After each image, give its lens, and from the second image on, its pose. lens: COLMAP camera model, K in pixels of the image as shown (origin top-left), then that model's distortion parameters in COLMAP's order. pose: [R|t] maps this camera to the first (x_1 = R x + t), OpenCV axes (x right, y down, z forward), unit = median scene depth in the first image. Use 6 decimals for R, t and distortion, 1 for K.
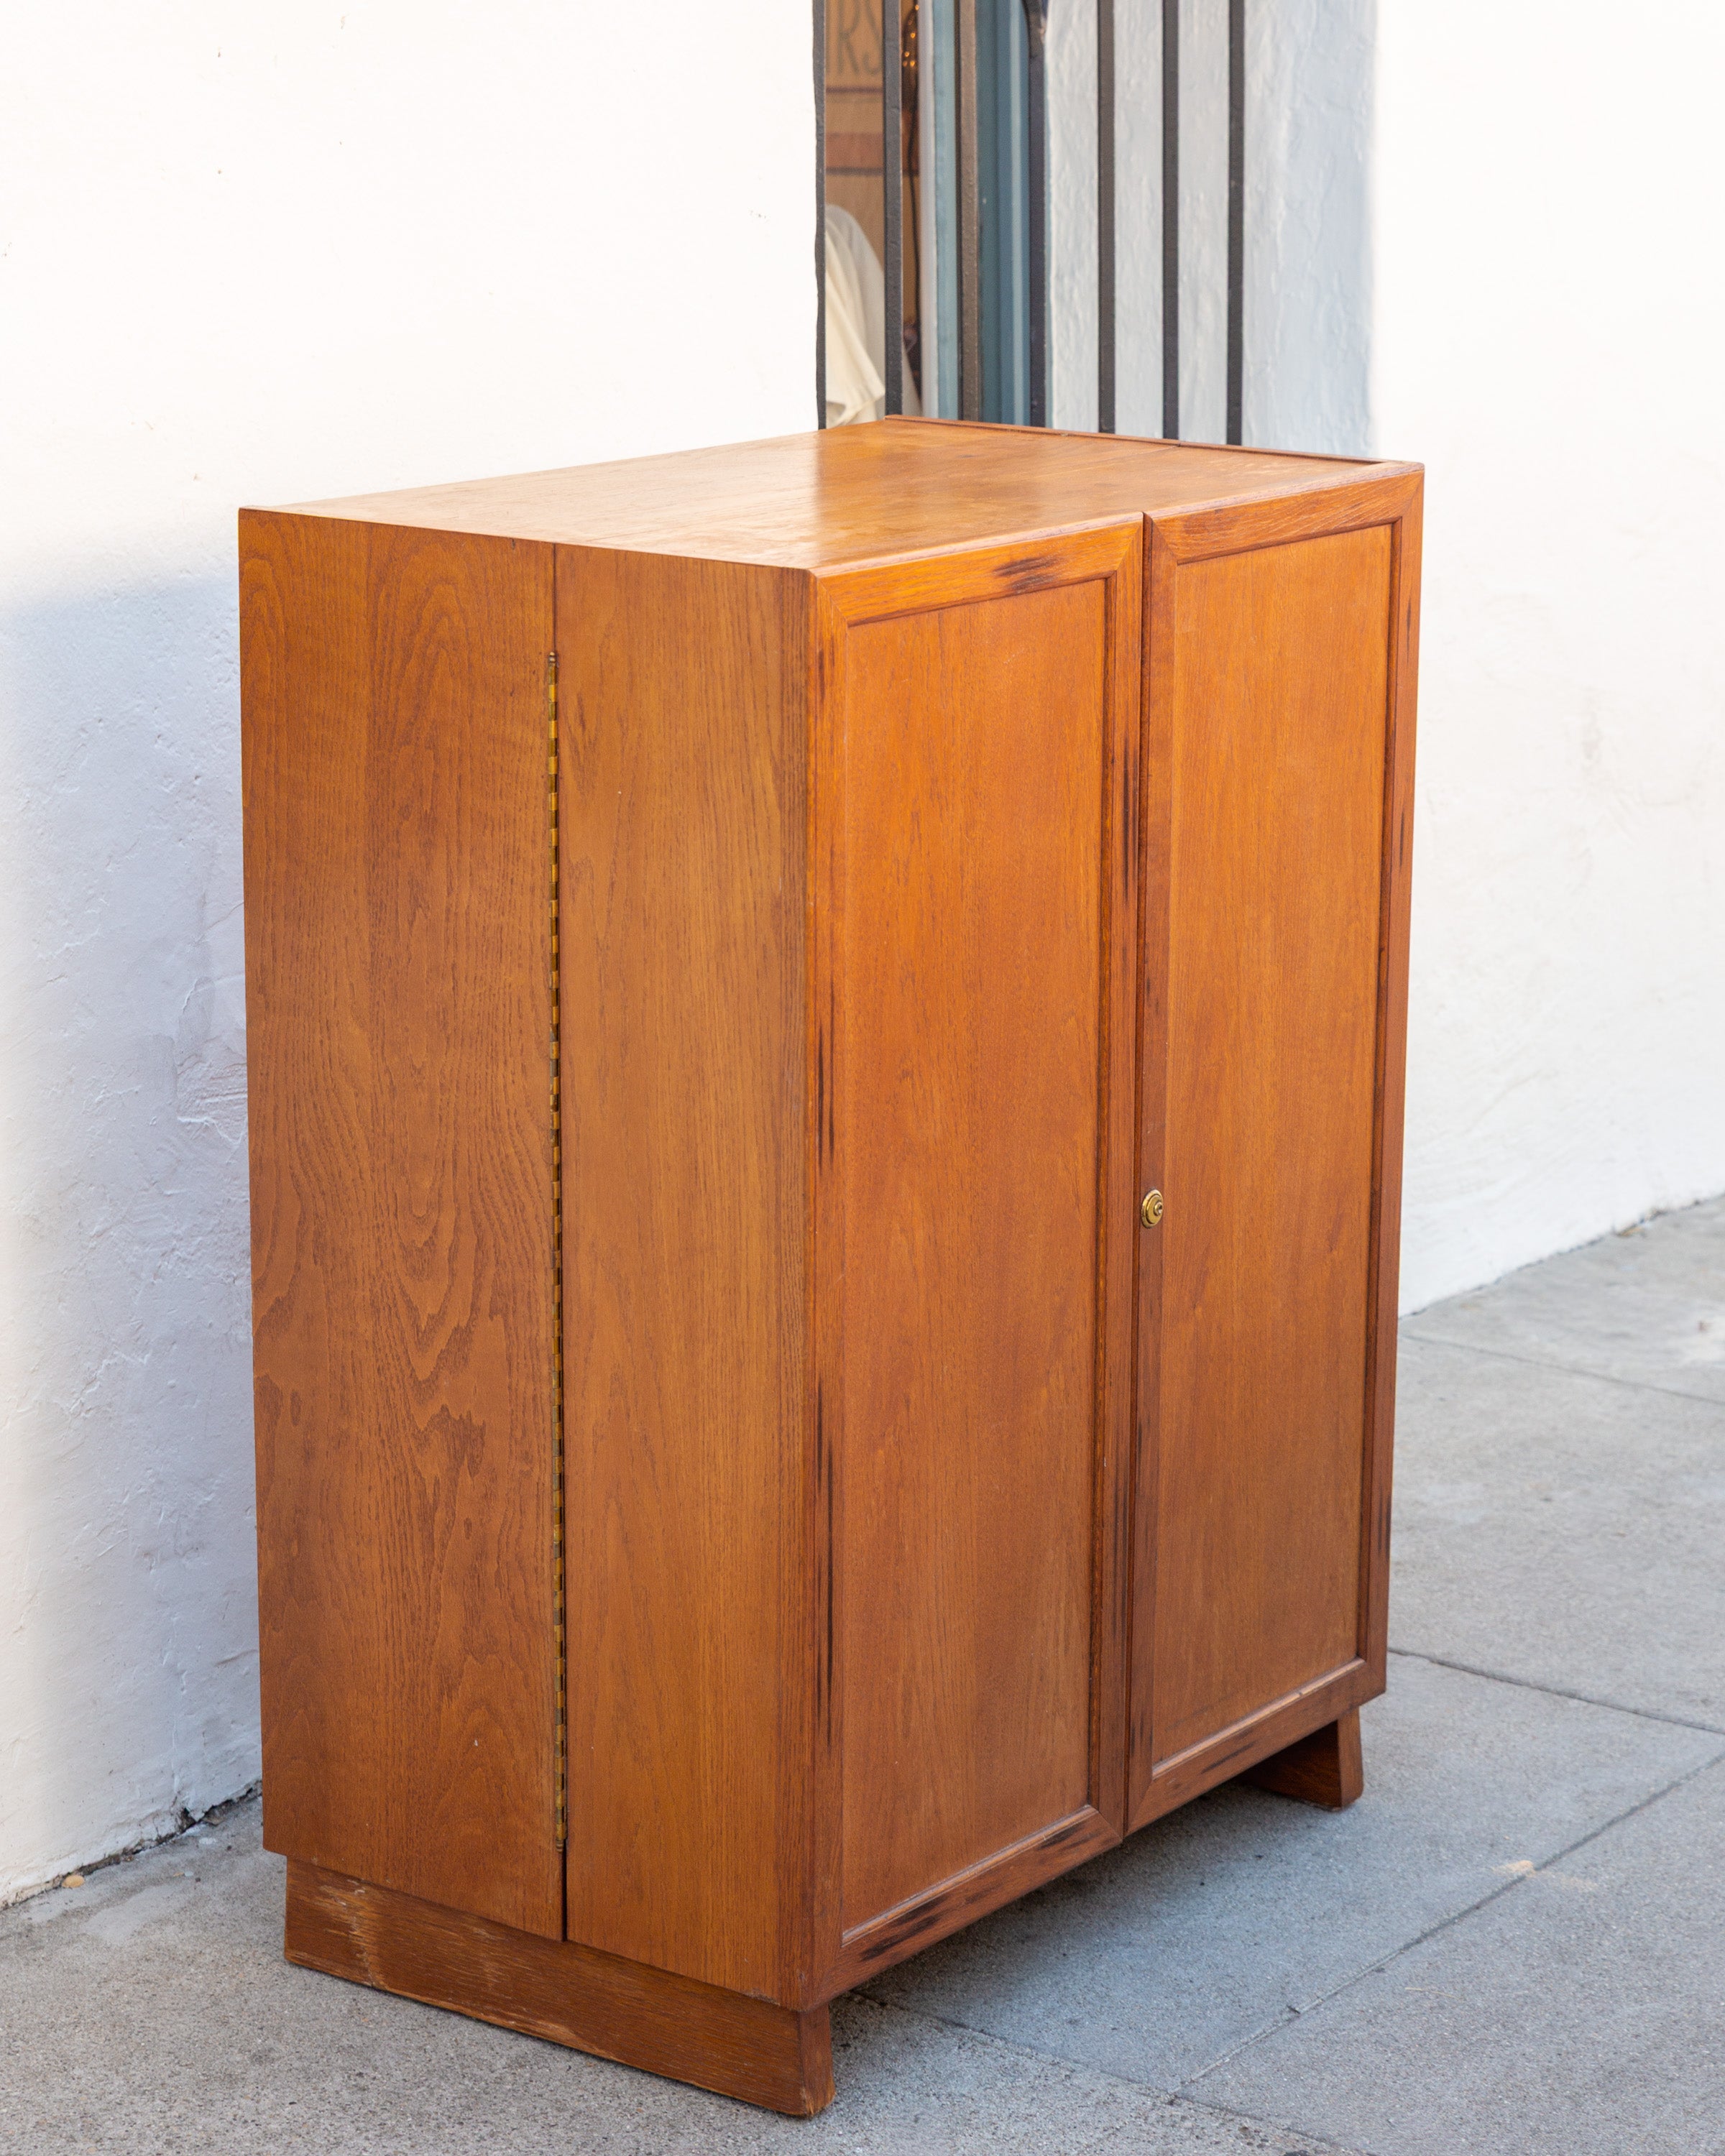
lens RADIAL K [[5101.8, 0, 832.6], [0, 5101.8, 977.0], [0, 0, 1]] dist [-0.030747, 0.204727]
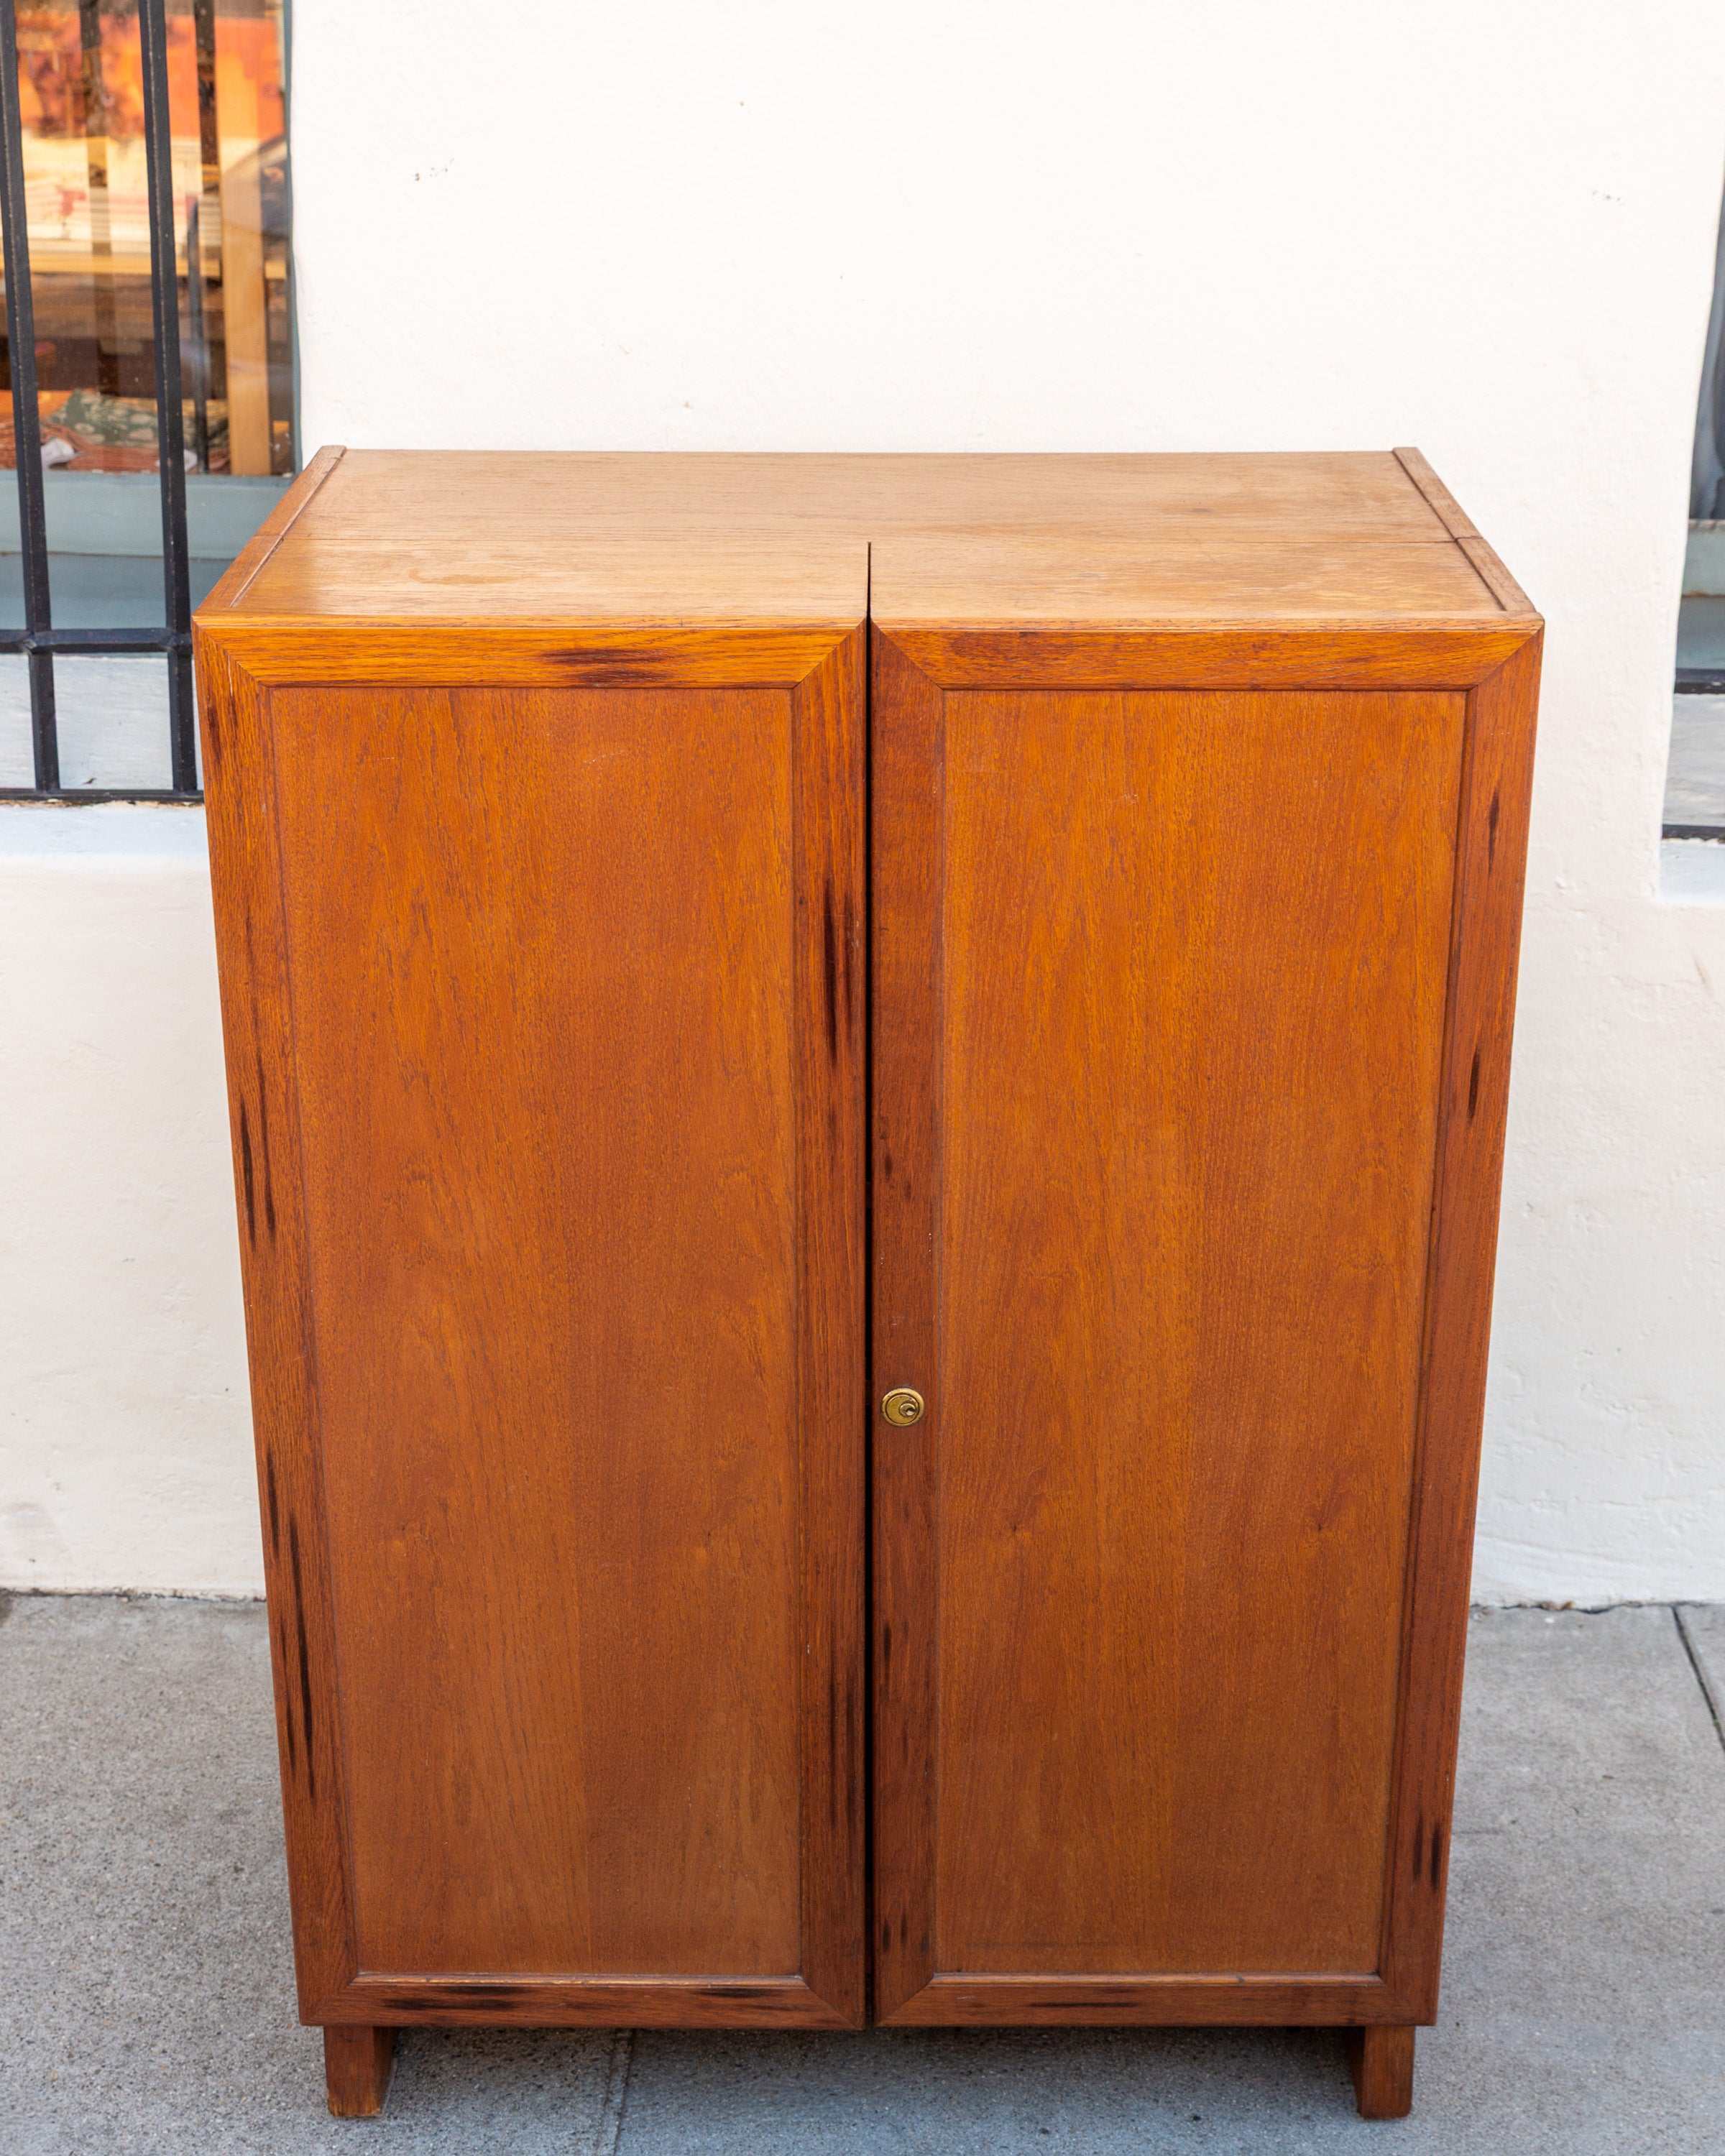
lens RADIAL K [[3368.1, 0, 862.9], [0, 3368.1, 1089.4], [0, 0, 1]] dist [-0.011919, -0.020578]
pose [[0.591605, 0.298358, -0.748990, 0.447544], [-0.171041, 0.954305, 0.245045, -0.138484], [0.787876, -0.016862, 0.615603, 0.603408]]
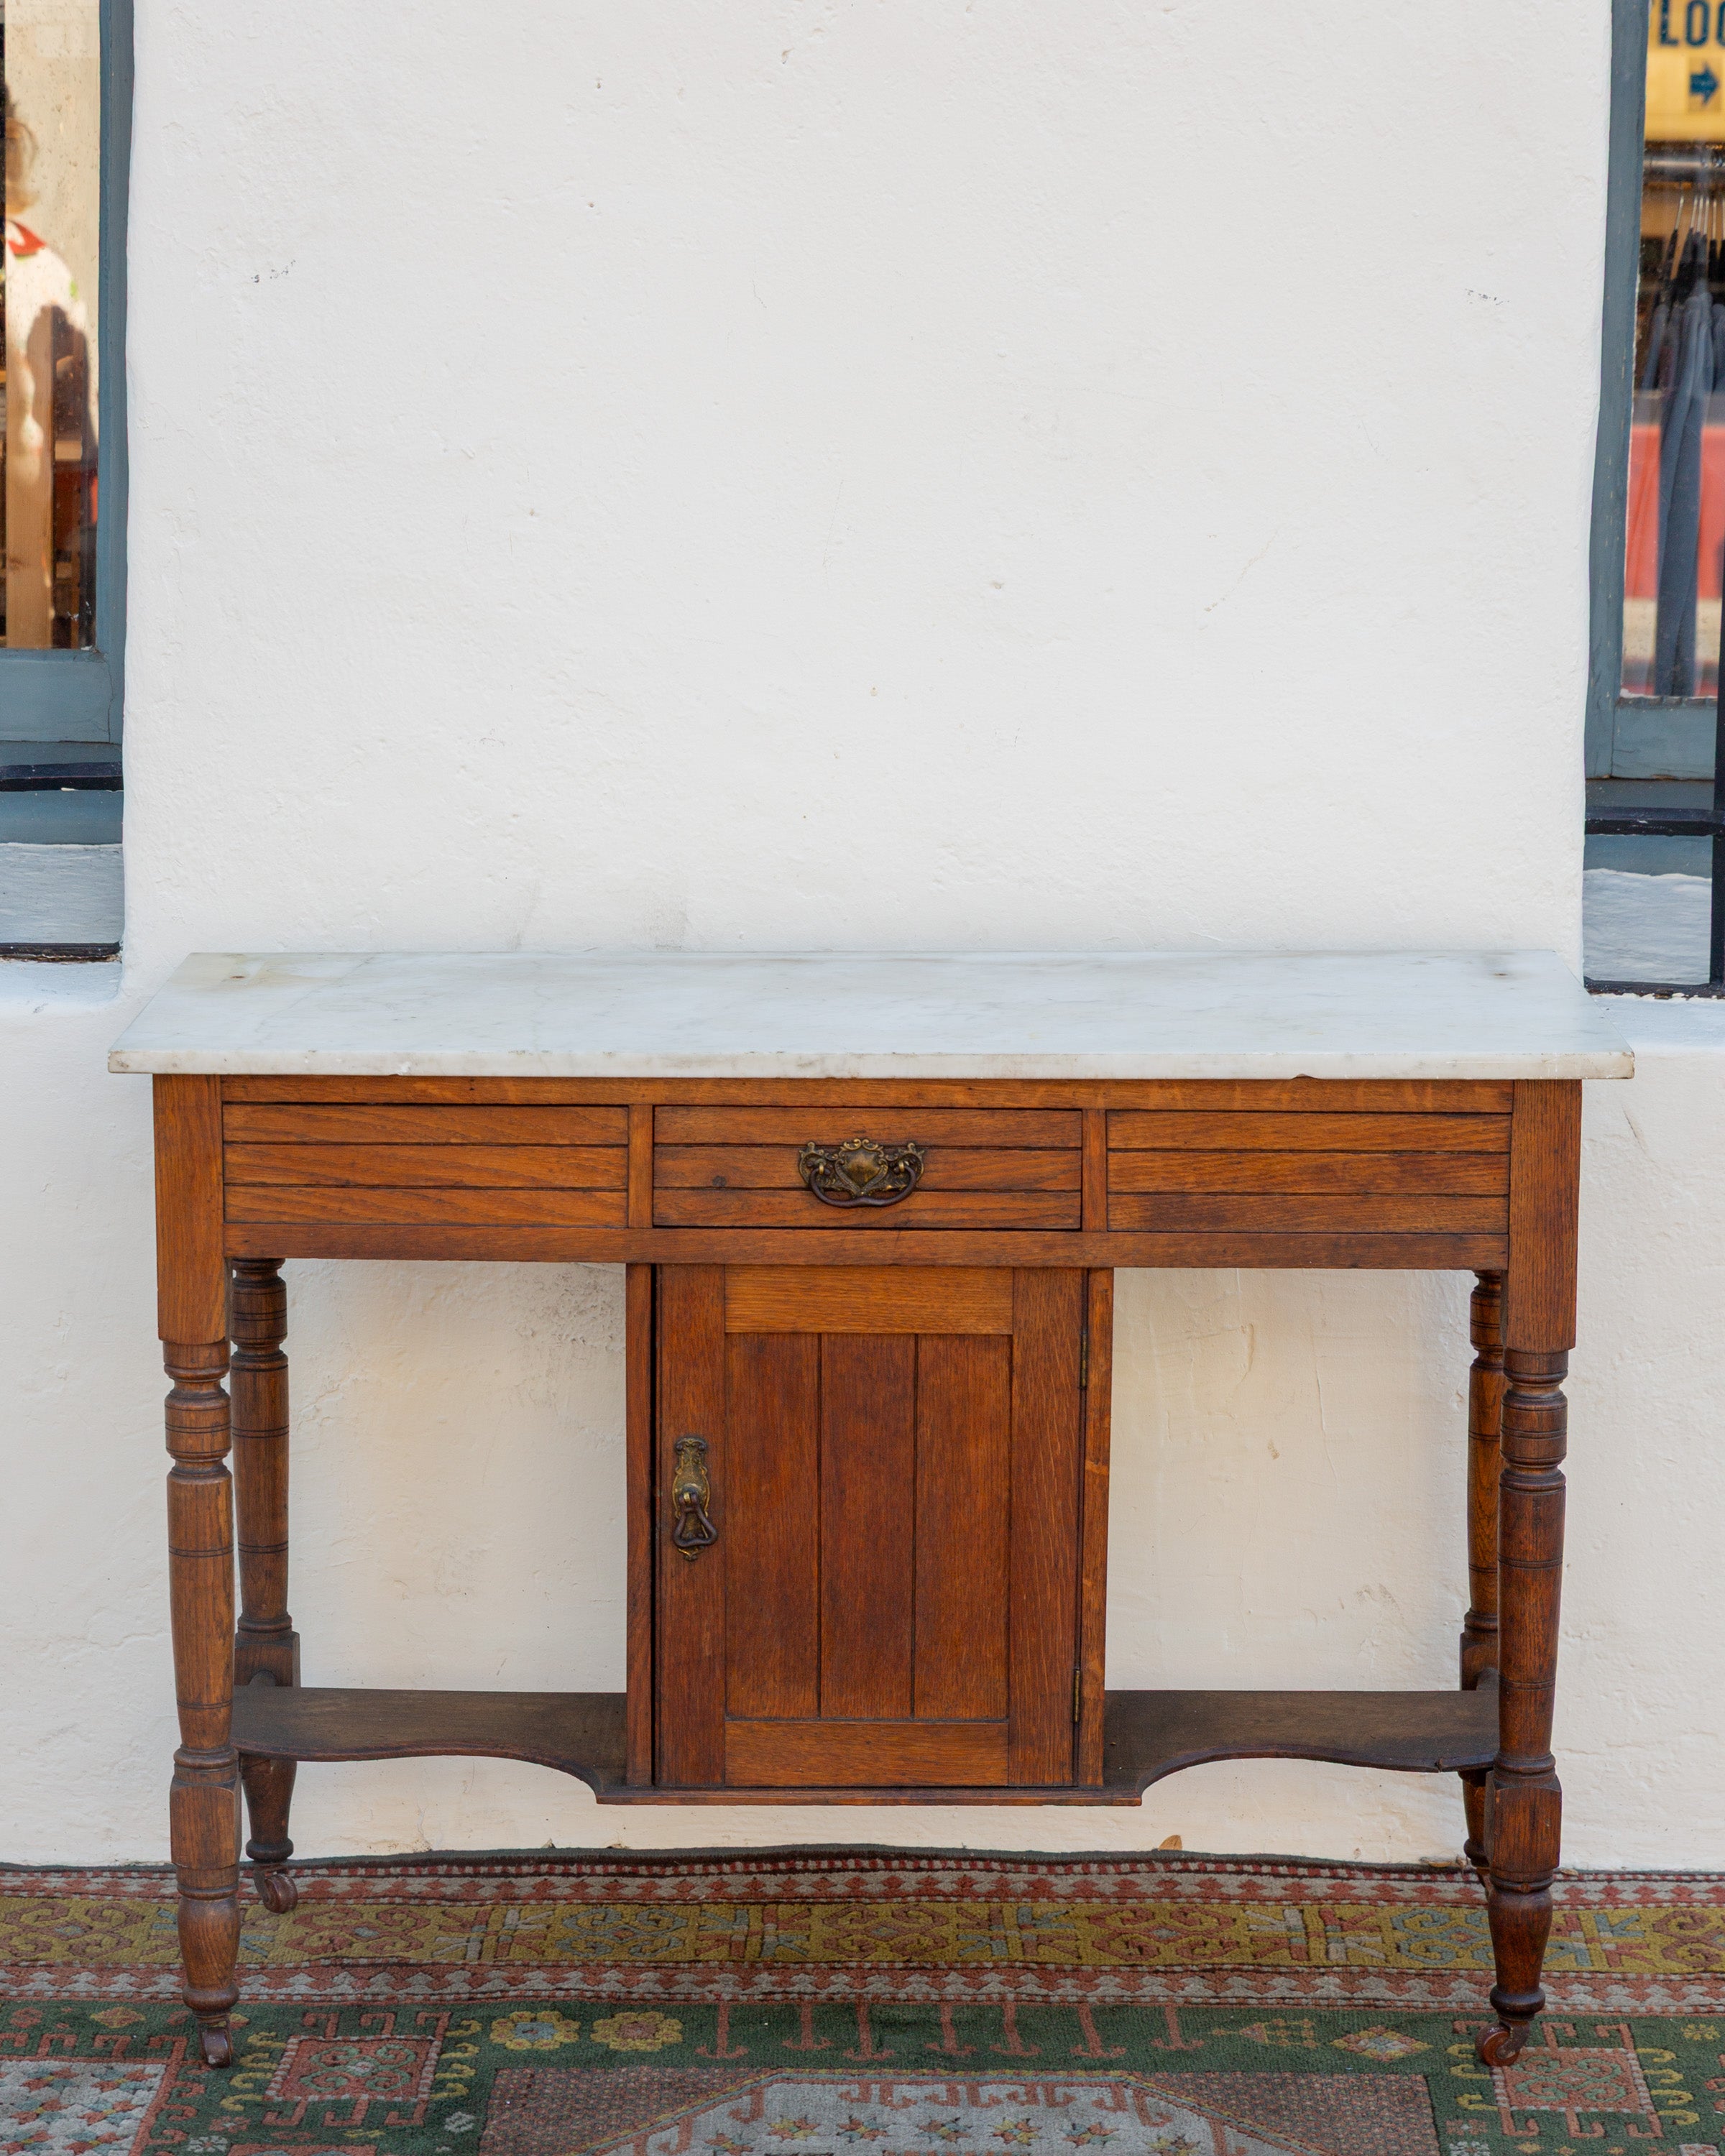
lens RADIAL K [[5661.8, 0, 811.0], [0, 5661.8, 1142.2], [0, 0, 1]] dist [-0.058498, 0.627563]
pose [[0.588973, 0.152502, -0.793633, 0.793153], [-0.170292, 0.983404, 0.062591, -0.055564], [0.790007, 0.098285, 0.605168, 0.389703]]
